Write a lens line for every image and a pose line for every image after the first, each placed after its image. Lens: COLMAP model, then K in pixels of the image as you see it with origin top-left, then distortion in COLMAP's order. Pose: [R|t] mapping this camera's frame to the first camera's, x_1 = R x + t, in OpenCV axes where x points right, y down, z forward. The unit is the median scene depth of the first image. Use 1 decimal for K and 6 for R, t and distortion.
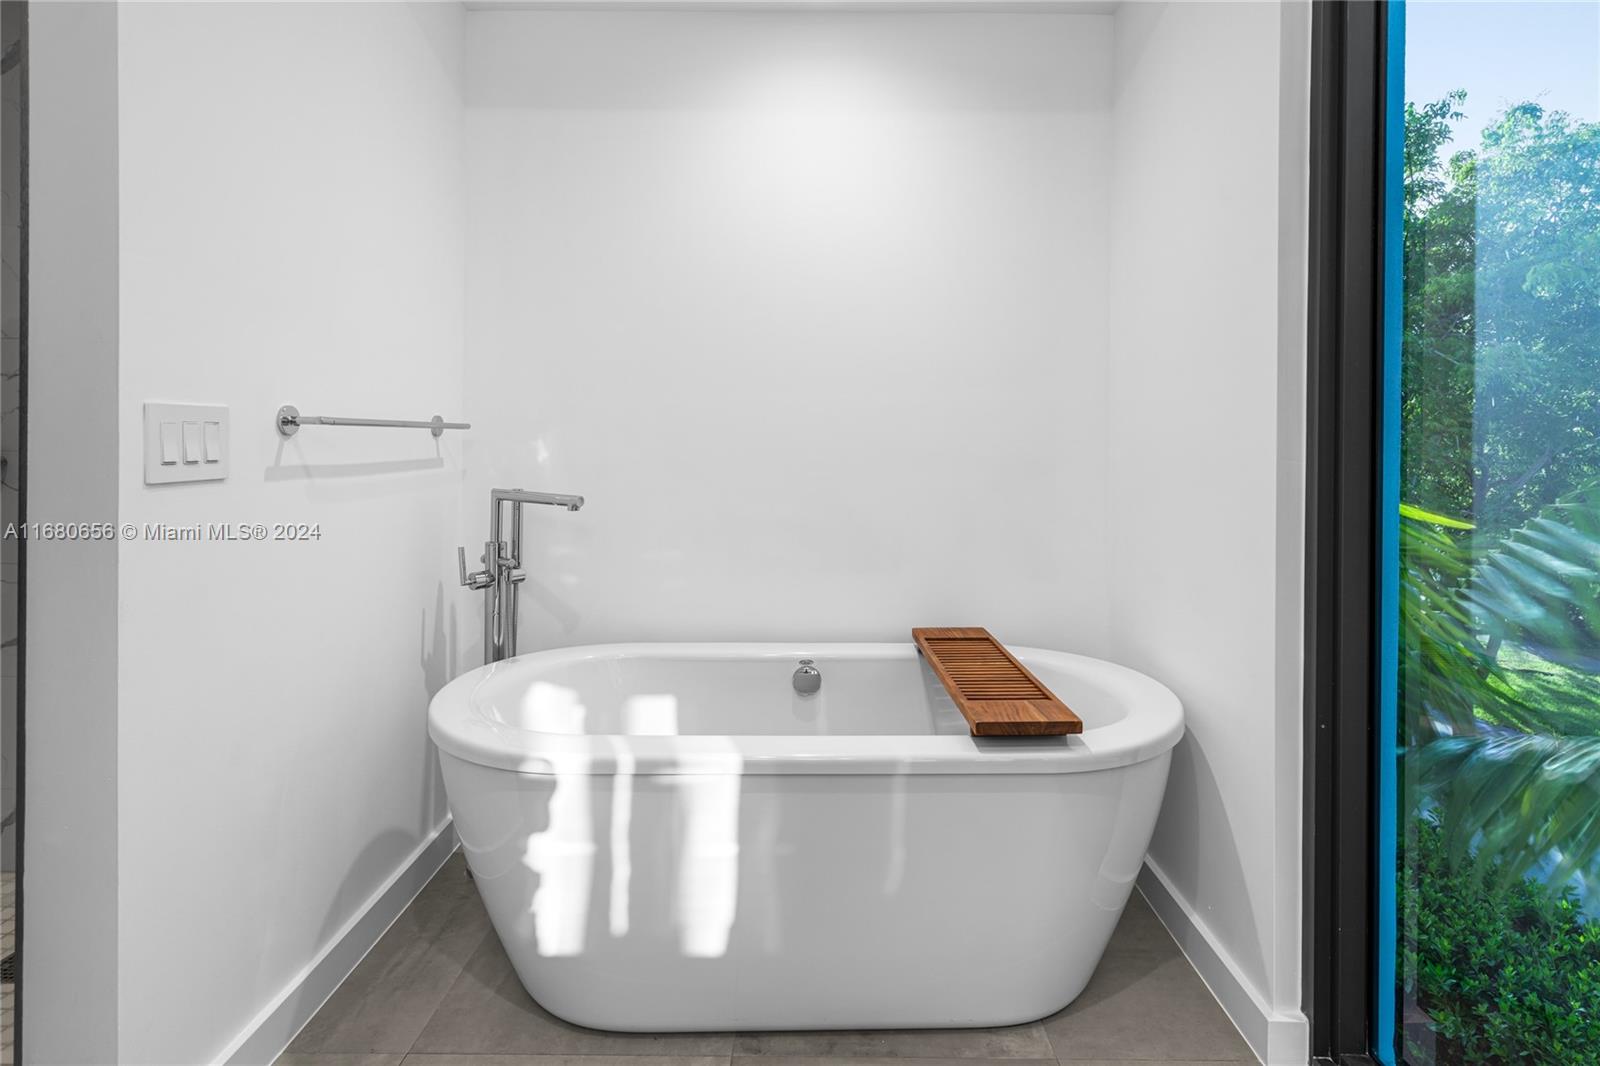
lens RADIAL K [[823.9, 0, 808.7], [0, 823.9, 451.9], [0, 0, 1]] dist [-0.001889, 0.001216]
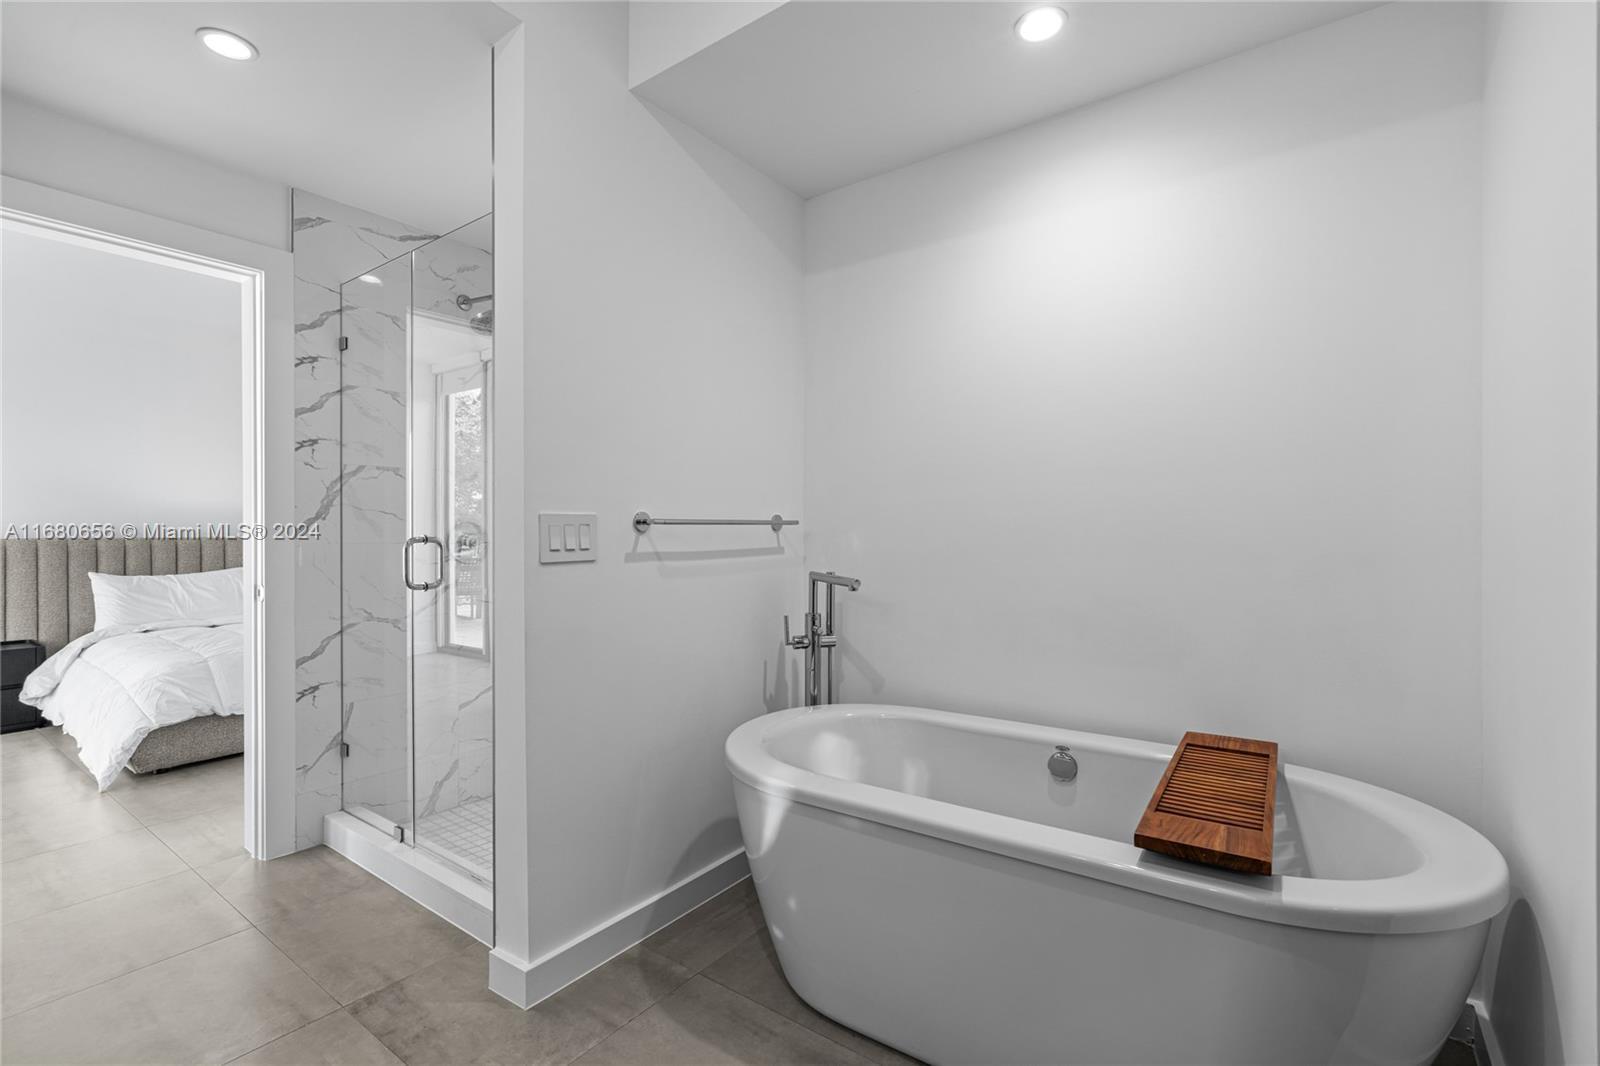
lens RADIAL K [[730.6, 0, 797.7], [0, 730.6, 544.2], [0, 0, 1]] dist [-0.012488, 0.005979]
pose [[0.802635, 0.001802, -0.596468, 0.329507], [0.000651, 0.999992, 0.003897, -0.002550], [0.596470, -0.003516, 0.802627, 0.095600]]
